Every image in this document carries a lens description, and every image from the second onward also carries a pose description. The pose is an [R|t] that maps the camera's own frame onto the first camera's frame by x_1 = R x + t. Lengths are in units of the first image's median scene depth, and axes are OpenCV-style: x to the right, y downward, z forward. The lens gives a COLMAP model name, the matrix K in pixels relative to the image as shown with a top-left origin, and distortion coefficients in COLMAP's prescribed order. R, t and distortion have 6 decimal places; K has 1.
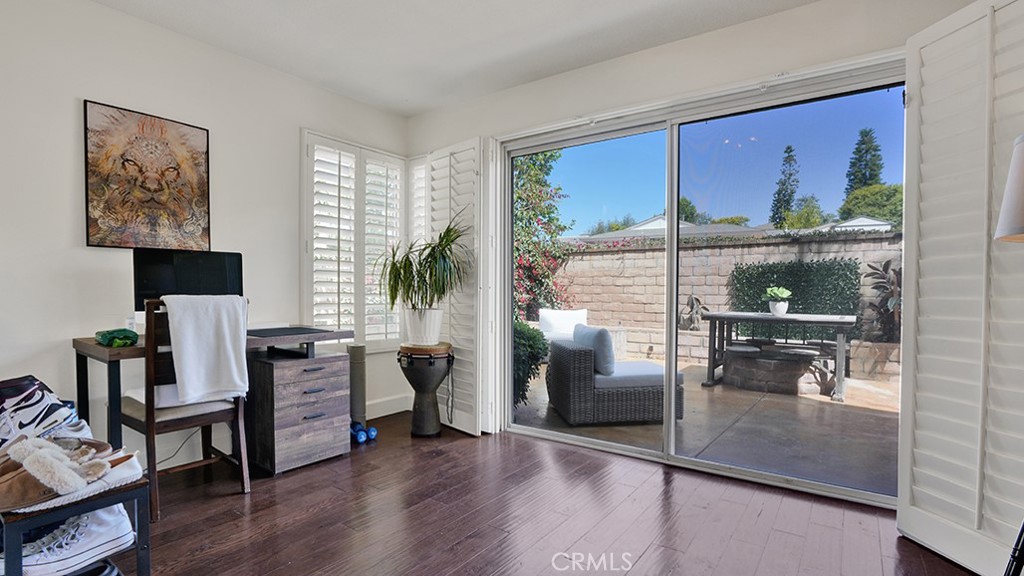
lens RADIAL K [[485.0, 0, 512.5], [0, 485.0, 291.9], [0, 0, 1]] dist [-0.053483, 0.019588]
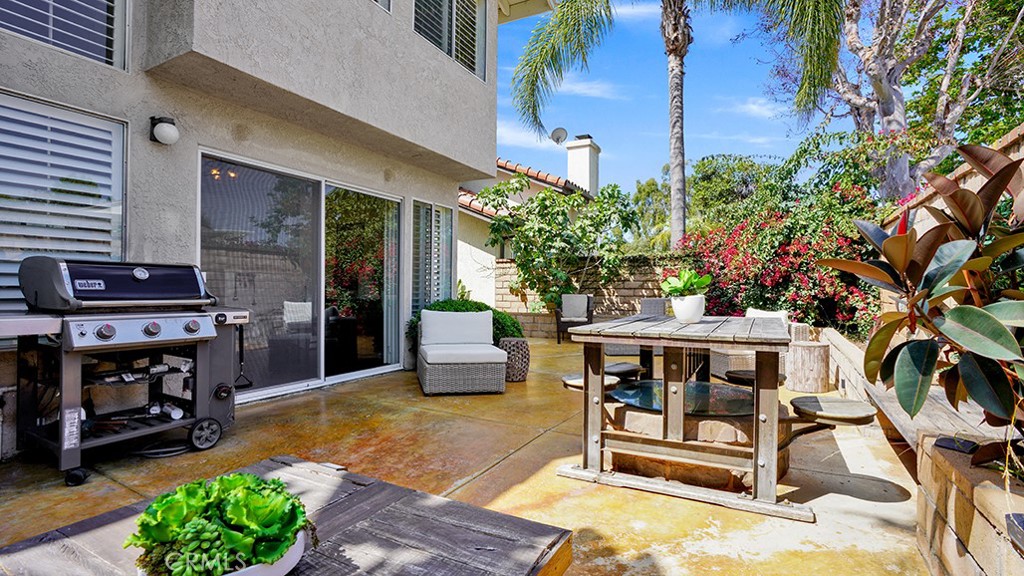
lens RADIAL K [[485.0, 0, 512.5], [0, 485.0, 291.9], [0, 0, 1]] dist [-0.053483, 0.019588]
pose [[0.139350, 0.000003, -0.990243, 0.781093], [-0.011677, 0.999930, -0.001640, 0.015172], [0.990174, 0.011792, 0.139340, 0.546740]]
